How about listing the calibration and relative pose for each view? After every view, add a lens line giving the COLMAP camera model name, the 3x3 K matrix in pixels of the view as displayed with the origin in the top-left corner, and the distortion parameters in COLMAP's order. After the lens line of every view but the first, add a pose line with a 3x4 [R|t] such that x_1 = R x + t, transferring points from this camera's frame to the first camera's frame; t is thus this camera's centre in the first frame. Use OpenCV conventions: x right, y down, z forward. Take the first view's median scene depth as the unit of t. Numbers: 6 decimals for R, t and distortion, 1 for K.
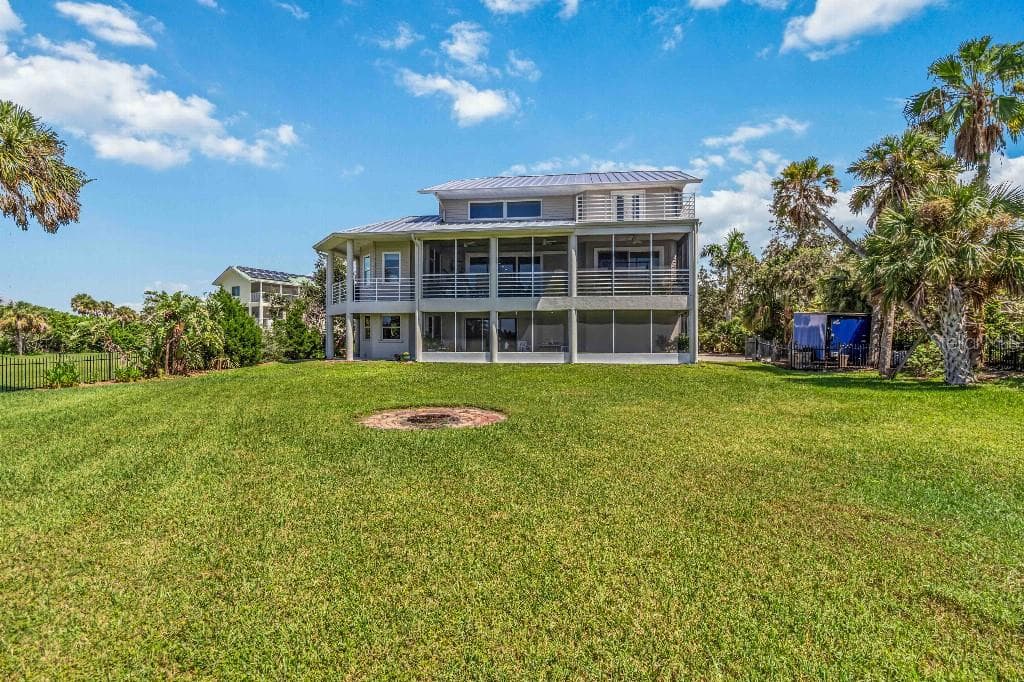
lens RADIAL K [[498.3, 0, 512.0], [0, 498.3, 341.0], [0, 0, 1]] dist [0.002156, 0.000972]
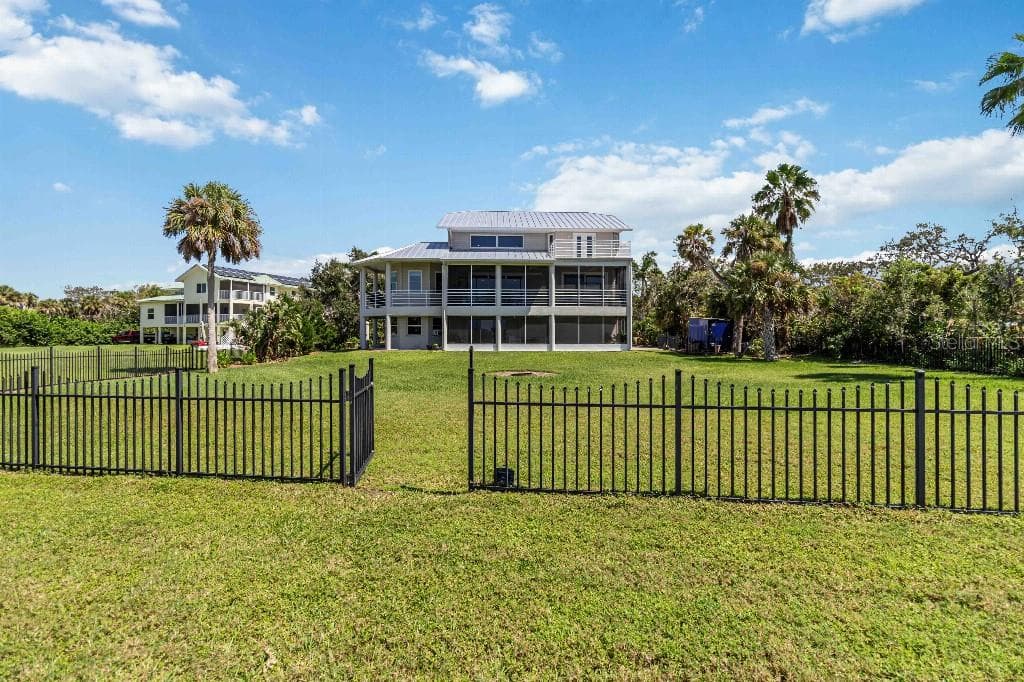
lens RADIAL K [[498.3, 0, 512.0], [0, 498.3, 341.0], [0, 0, 1]] dist [0.002156, 0.000972]
pose [[0.984949, -0.000323, 0.172848, -0.251309], [-0.001624, 0.999937, 0.011121, -0.001281], [-0.172840, -0.011235, 0.984886, -0.442745]]
